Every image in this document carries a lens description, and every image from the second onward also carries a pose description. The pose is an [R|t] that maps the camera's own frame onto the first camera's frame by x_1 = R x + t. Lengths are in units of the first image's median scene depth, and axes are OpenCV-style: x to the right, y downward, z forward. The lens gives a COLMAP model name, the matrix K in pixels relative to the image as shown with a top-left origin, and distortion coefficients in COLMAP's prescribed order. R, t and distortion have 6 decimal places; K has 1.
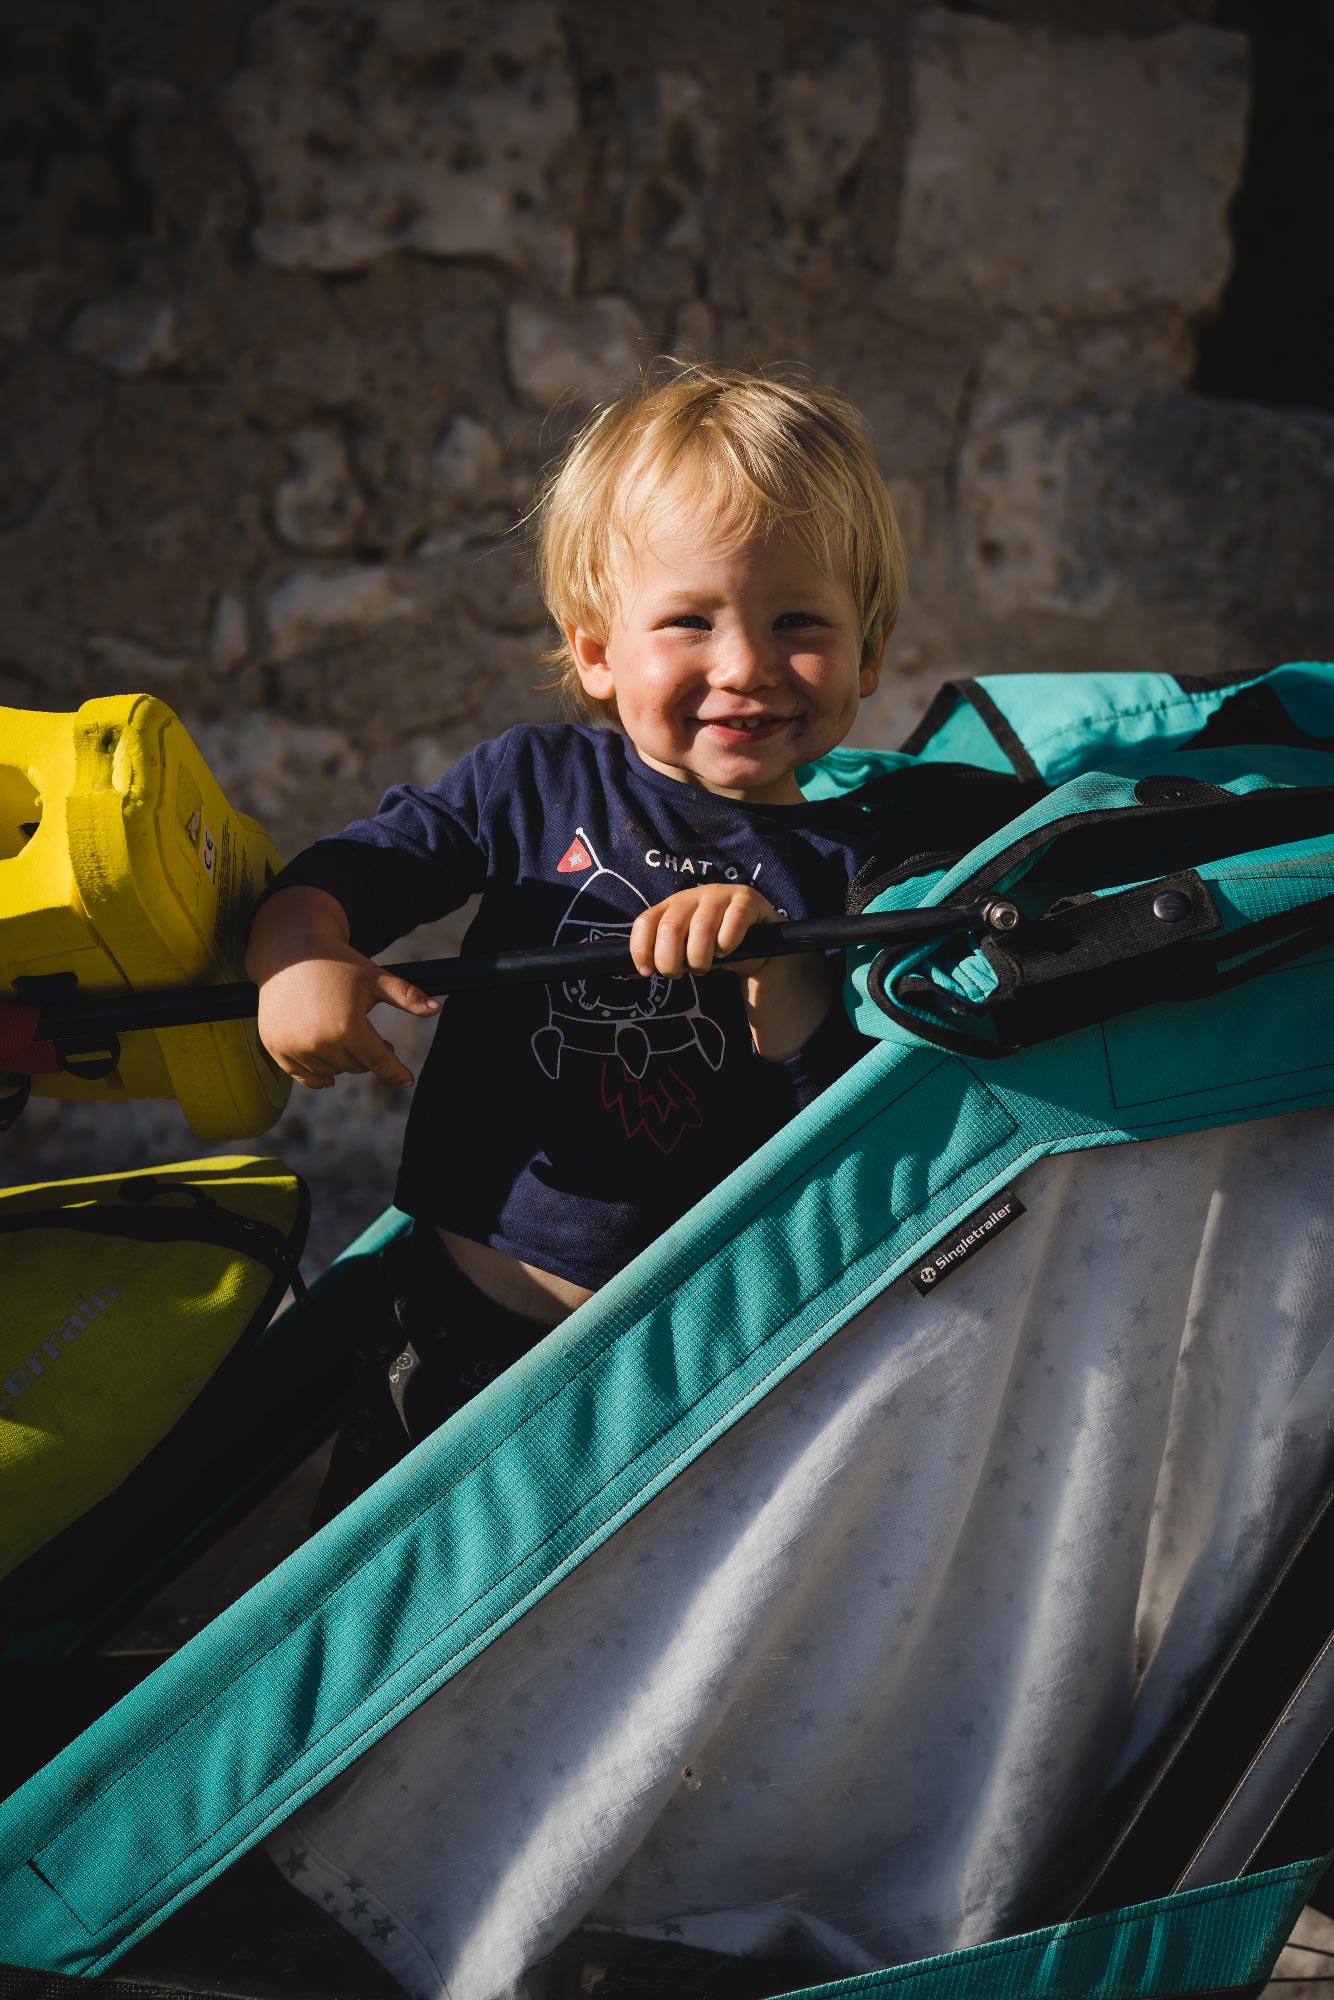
lens RADIAL K [[3191.9, 0, 670.0], [0, 3191.9, 985.9], [0, 0, 1]] dist [0.042547, 0.000000]
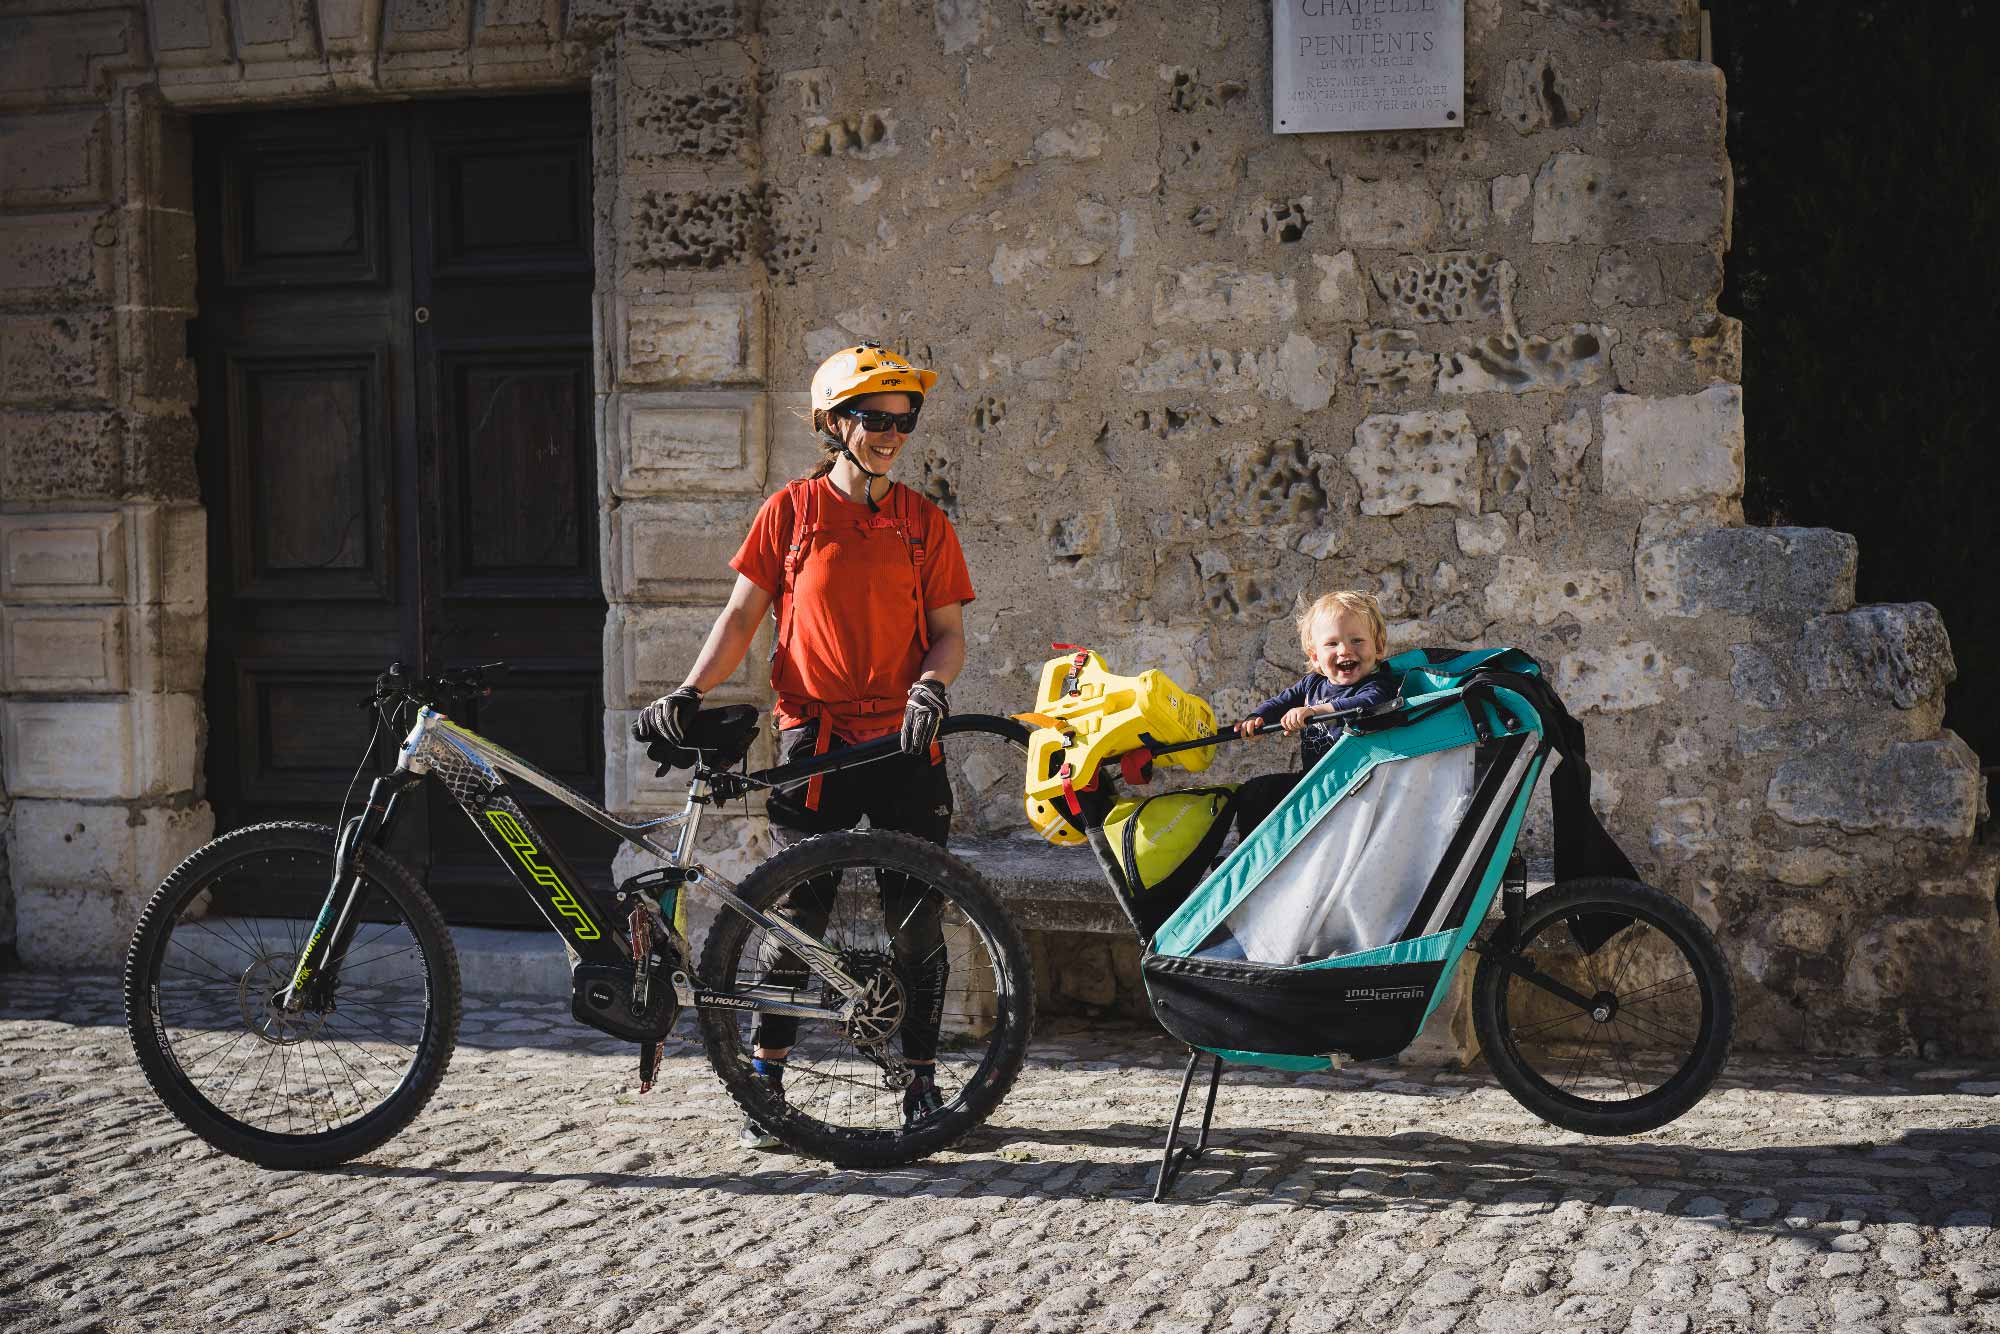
lens RADIAL K [[3191.9, 0, 999.8], [0, 3191.9, 667.6], [0, 0, 1]] dist [0.042547, 0.000000]
pose [[0.892355, -0.067893, -0.446199, 0.794891], [0.022634, 0.994109, -0.105997, 0.185255], [0.450767, 0.084488, 0.888634, -1.540925]]
